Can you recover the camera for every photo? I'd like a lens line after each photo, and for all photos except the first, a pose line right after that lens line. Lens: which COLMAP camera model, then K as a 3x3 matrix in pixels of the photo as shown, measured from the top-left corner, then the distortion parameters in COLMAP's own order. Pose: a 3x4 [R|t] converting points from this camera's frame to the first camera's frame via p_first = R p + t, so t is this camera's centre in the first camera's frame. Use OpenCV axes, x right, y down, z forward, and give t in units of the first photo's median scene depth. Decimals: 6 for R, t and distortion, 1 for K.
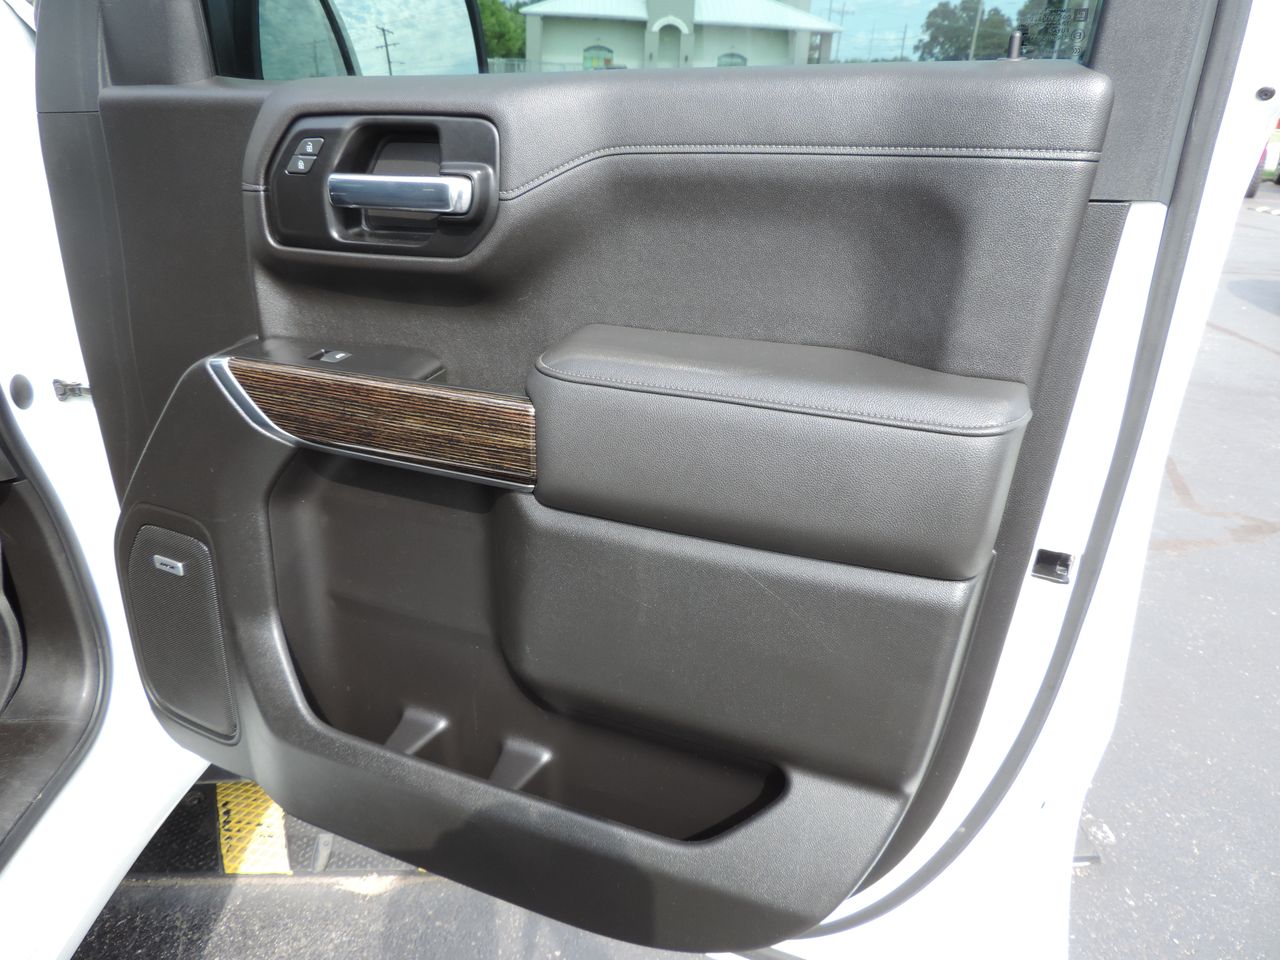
lens RADIAL K [[903.9, 0, 641.1], [0, 903.9, 475.8], [0, 0, 1]] dist [-0.009336, -0.004003]
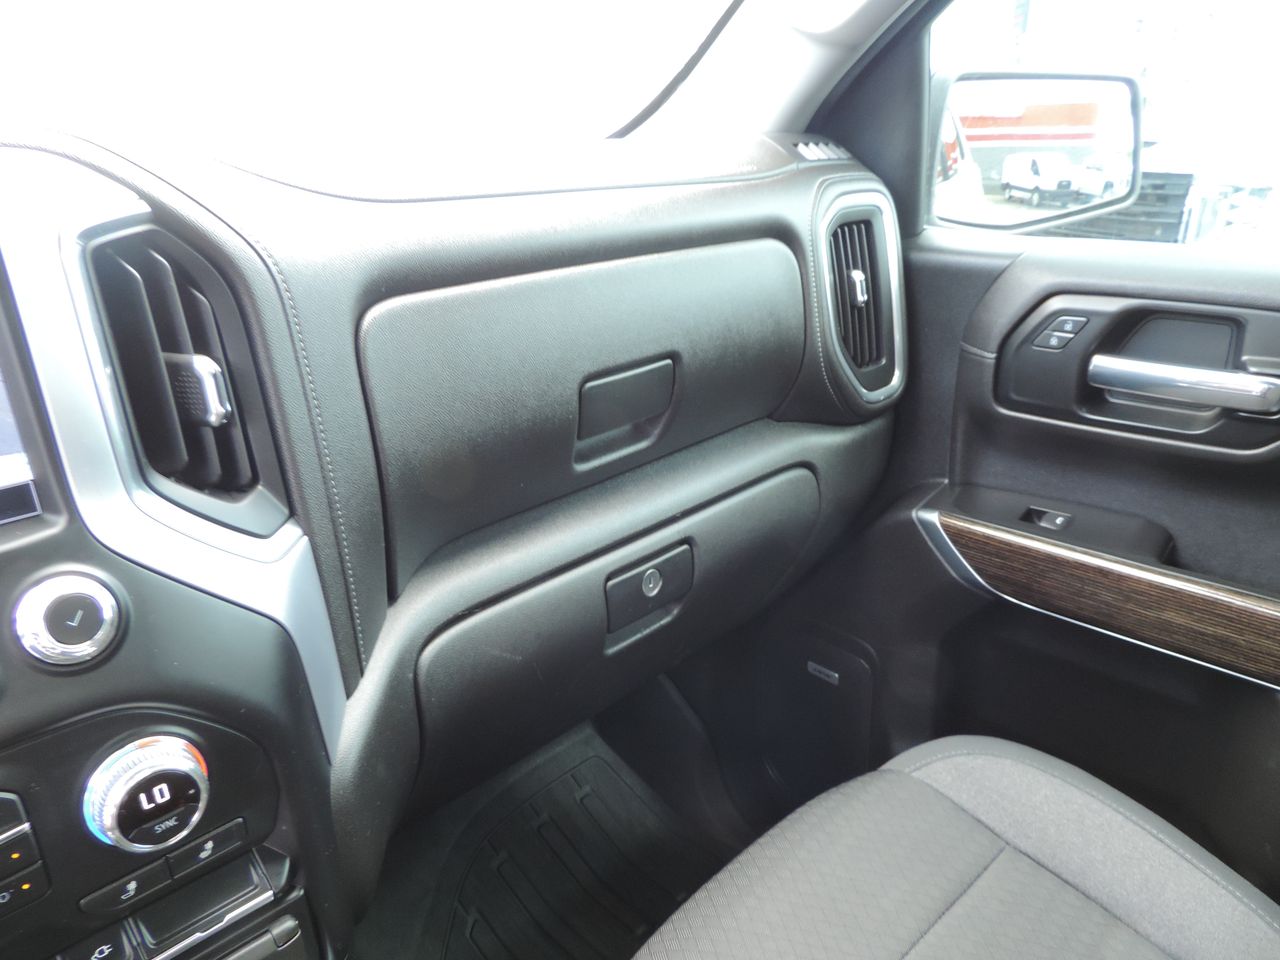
lens RADIAL K [[903.9, 0, 641.1], [0, 903.9, 475.8], [0, 0, 1]] dist [-0.009336, -0.004003]
pose [[0.946549, 0.052311, -0.318289, -0.465413], [-0.029310, 0.996629, 0.076630, -0.251083], [0.321225, -0.063205, 0.944891, -0.096495]]
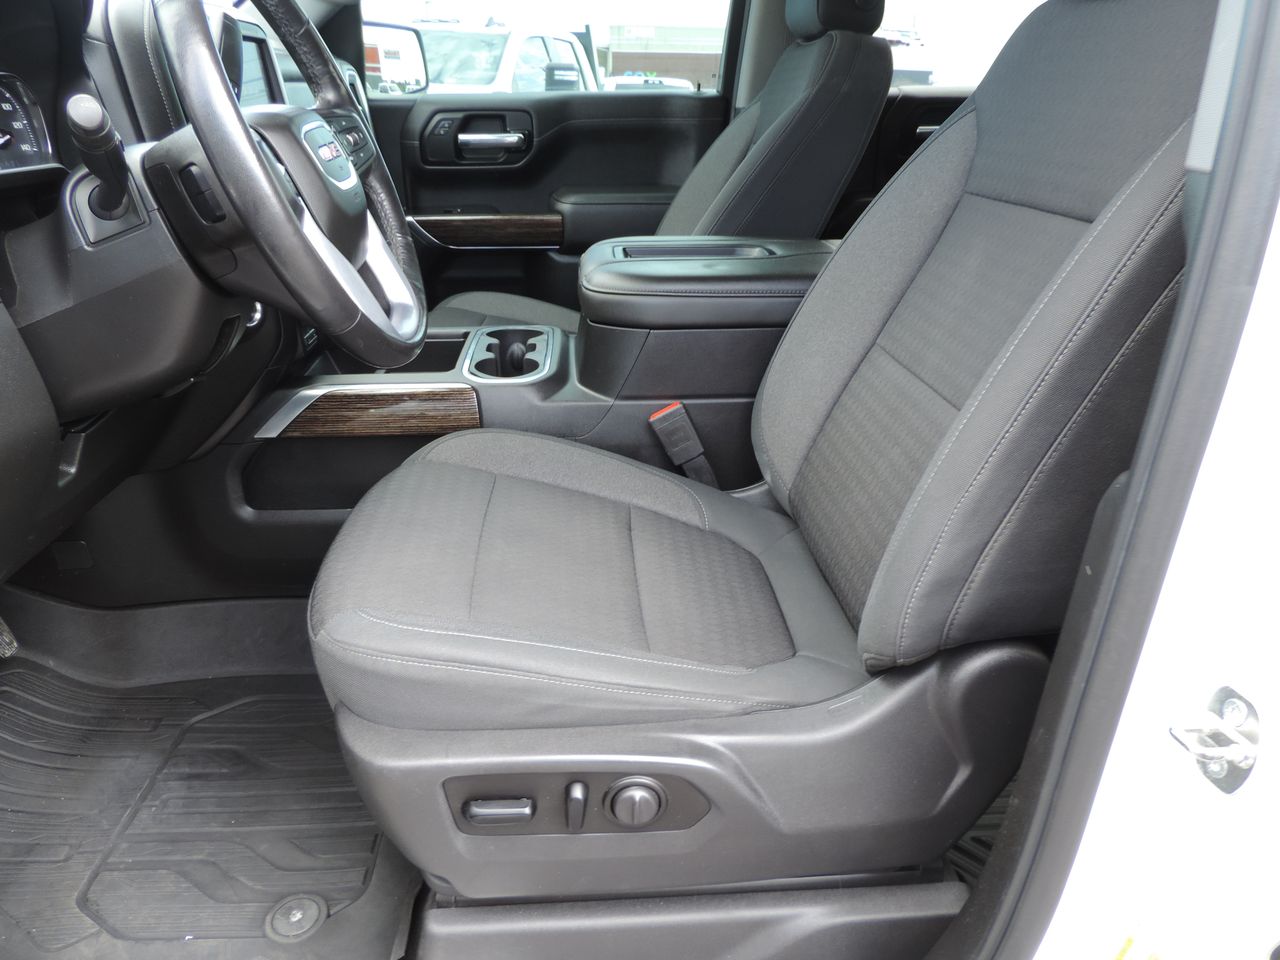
lens RADIAL K [[945.0, 0, 660.0], [0, 945.0, 477.7], [0, 0, 1]] dist [-0.005268, -0.007295]
pose [[0.853939, -0.235522, 0.464023, -1.254277], [0.187683, 0.971091, 0.147501, 0.302292], [-0.485348, -0.038867, 0.873457, -1.556326]]
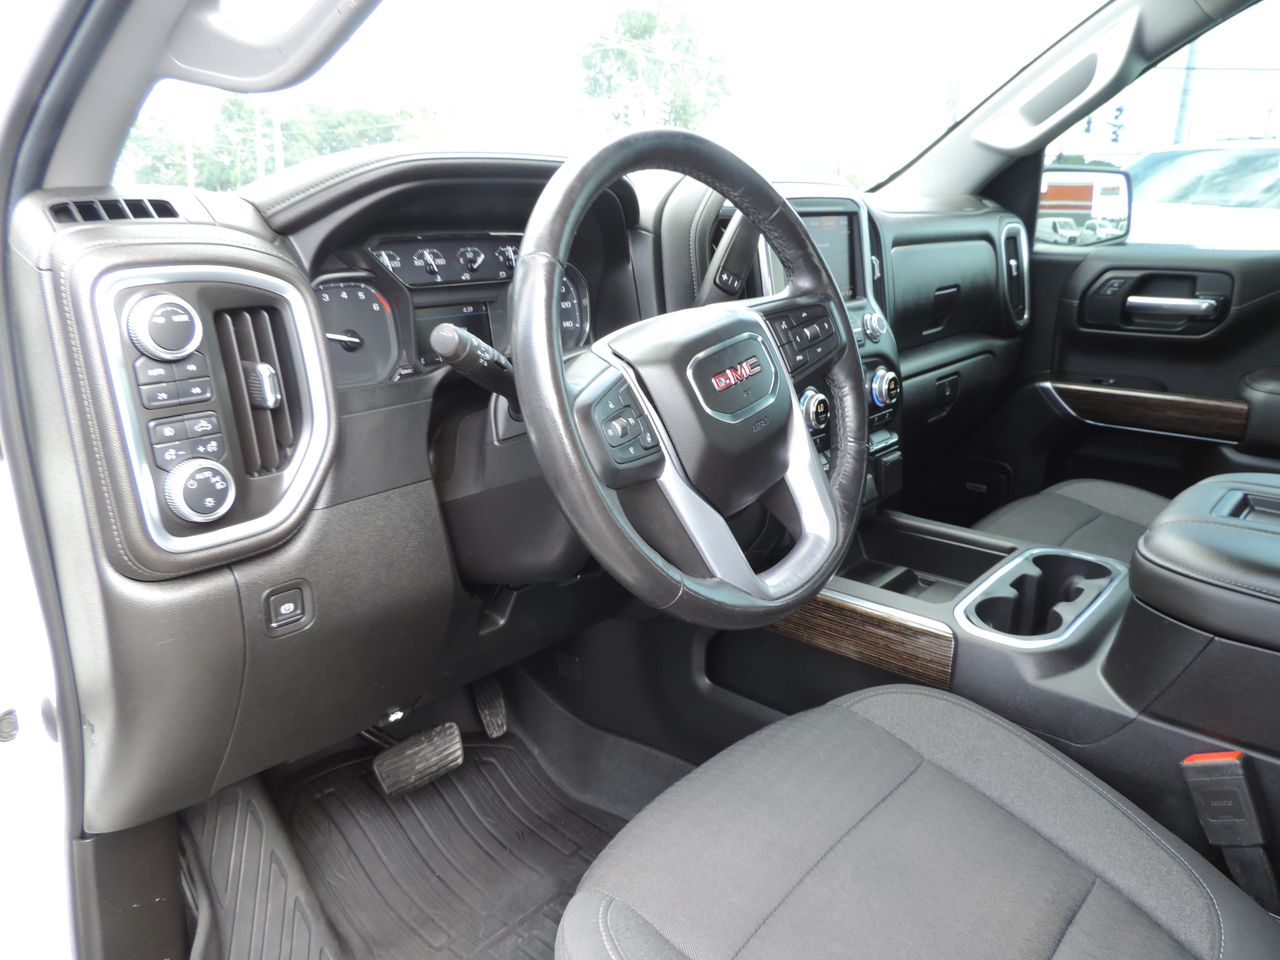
lens RADIAL K [[922.0, 0, 640.8], [0, 922.0, 484.5], [0, 0, 1]] dist [-0.009309, -0.001228]
pose [[0.966843, 0.026836, -0.253956, -0.850679], [-0.029259, 0.999555, -0.005765, 0.149041], [0.253688, 0.013004, 0.967199, -1.326139]]
